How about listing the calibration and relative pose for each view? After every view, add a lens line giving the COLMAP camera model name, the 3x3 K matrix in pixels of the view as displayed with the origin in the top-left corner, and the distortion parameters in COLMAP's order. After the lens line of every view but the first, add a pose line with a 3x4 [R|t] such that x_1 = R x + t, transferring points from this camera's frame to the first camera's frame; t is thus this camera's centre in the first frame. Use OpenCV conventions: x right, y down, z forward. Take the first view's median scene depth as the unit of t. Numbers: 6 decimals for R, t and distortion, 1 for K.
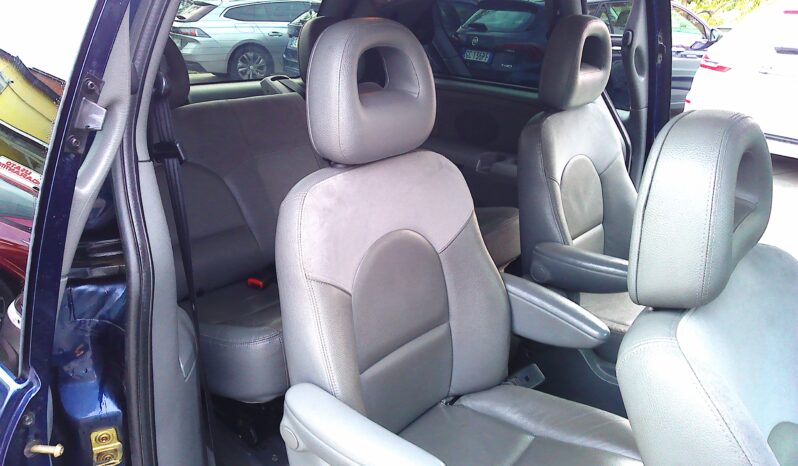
lens RADIAL K [[602.0, 0, 399.0], [0, 602.0, 233.0], [0, 0, 1]] dist [0.064433, -0.119862]
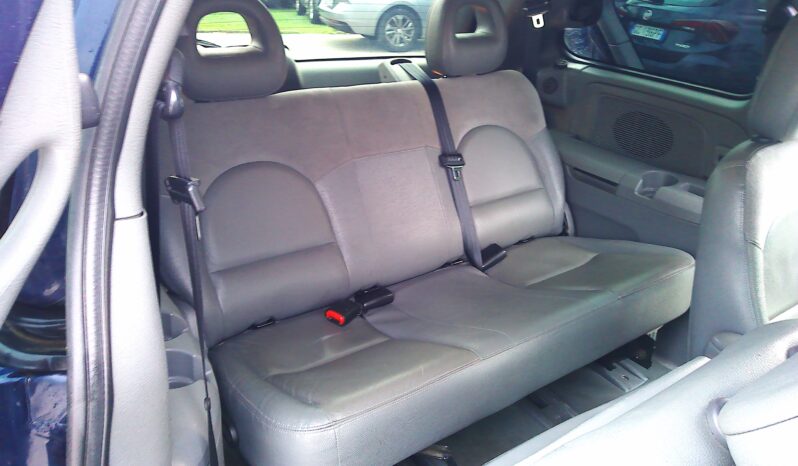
lens RADIAL K [[602.0, 0, 399.0], [0, 602.0, 233.0], [0, 0, 1]] dist [0.064433, -0.119862]
pose [[0.969491, 0.126001, -0.210263, 0.003454], [-0.114280, 0.991184, 0.067043, -0.071394], [0.216856, -0.040968, 0.975343, 0.165466]]
